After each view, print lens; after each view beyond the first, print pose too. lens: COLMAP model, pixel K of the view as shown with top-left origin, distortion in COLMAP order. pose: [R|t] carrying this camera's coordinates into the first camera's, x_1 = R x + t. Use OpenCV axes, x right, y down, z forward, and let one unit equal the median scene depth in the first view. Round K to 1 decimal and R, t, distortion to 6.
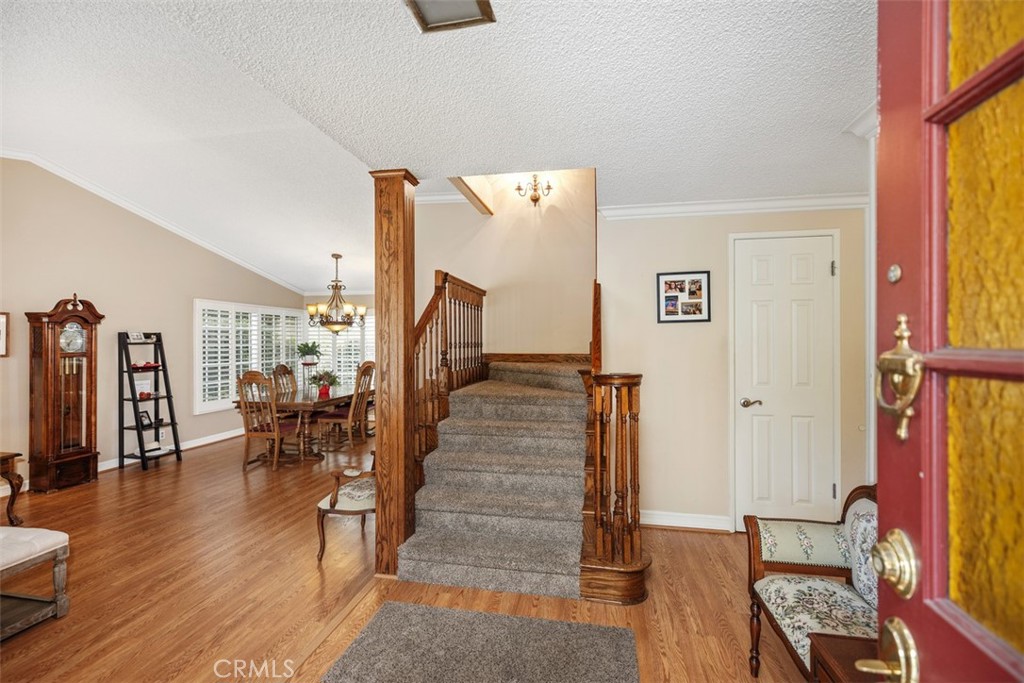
lens RADIAL K [[461.1, 0, 516.7], [0, 461.1, 341.3], [0, 0, 1]] dist [0.005227, 0.000233]
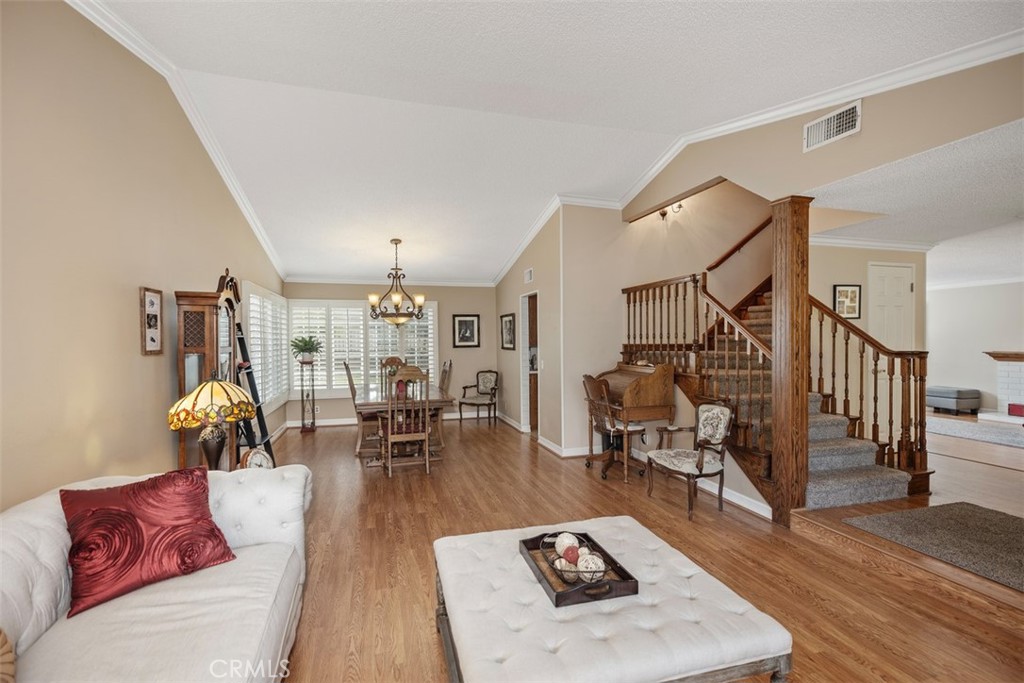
lens RADIAL K [[461.1, 0, 512.7], [0, 461.1, 346.7], [0, 0, 1]] dist [0.005227, 0.000233]
pose [[0.891602, -0.011271, 0.452680, -0.892271], [0.003943, 0.999846, 0.017129, 0.012666], [-0.452803, -0.013488, 0.891509, 0.116565]]
